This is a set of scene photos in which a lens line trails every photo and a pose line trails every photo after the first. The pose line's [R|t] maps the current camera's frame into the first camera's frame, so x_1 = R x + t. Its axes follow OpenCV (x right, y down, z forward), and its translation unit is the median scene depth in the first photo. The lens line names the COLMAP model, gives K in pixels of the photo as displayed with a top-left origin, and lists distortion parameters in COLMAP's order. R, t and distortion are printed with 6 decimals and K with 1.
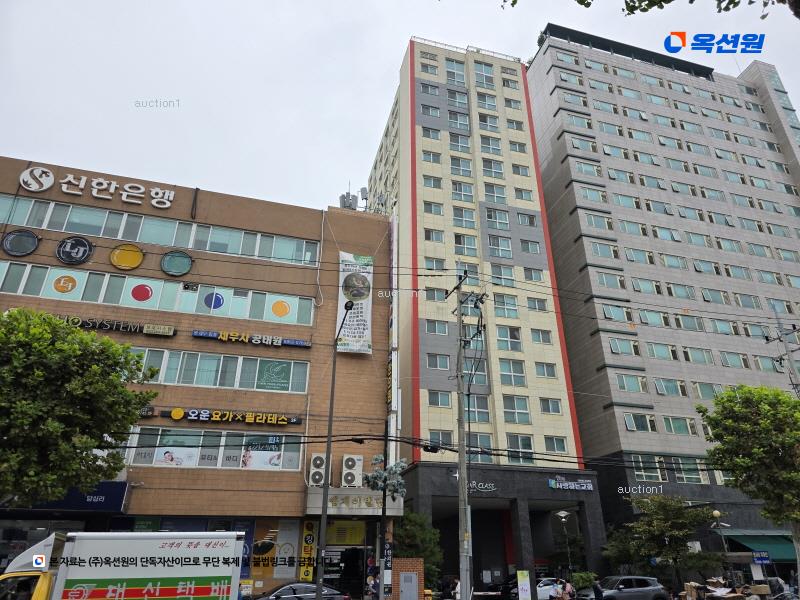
lens RADIAL K [[531.8, 0, 400.0], [0, 531.8, 300.0], [0, 0, 1]] dist [0.068376, -0.068356]
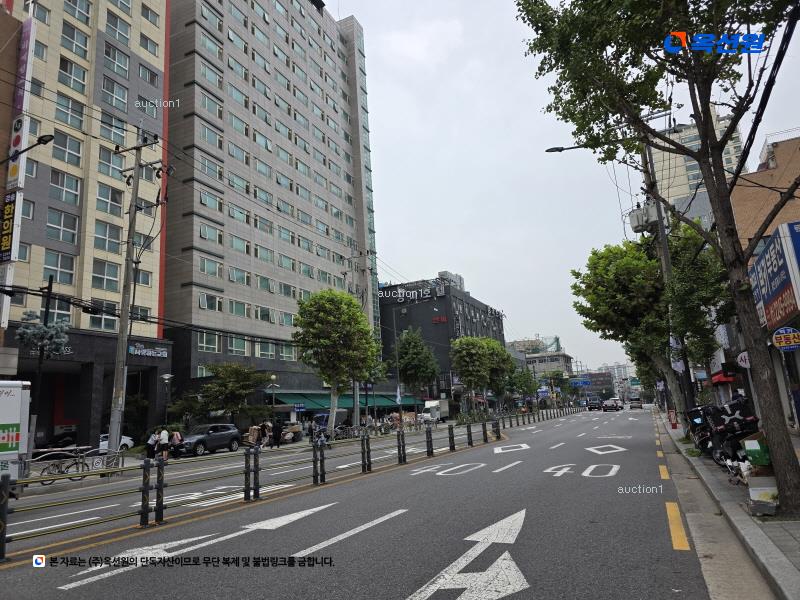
lens RADIAL K [[531.8, 0, 400.0], [0, 531.8, 300.0], [0, 0, 1]] dist [0.068376, -0.068356]
pose [[0.652156, 0.125043, 0.747701, -0.133317], [-0.290039, 0.952417, 0.093699, 0.003322], [-0.700406, -0.277969, 0.657392, -0.009750]]
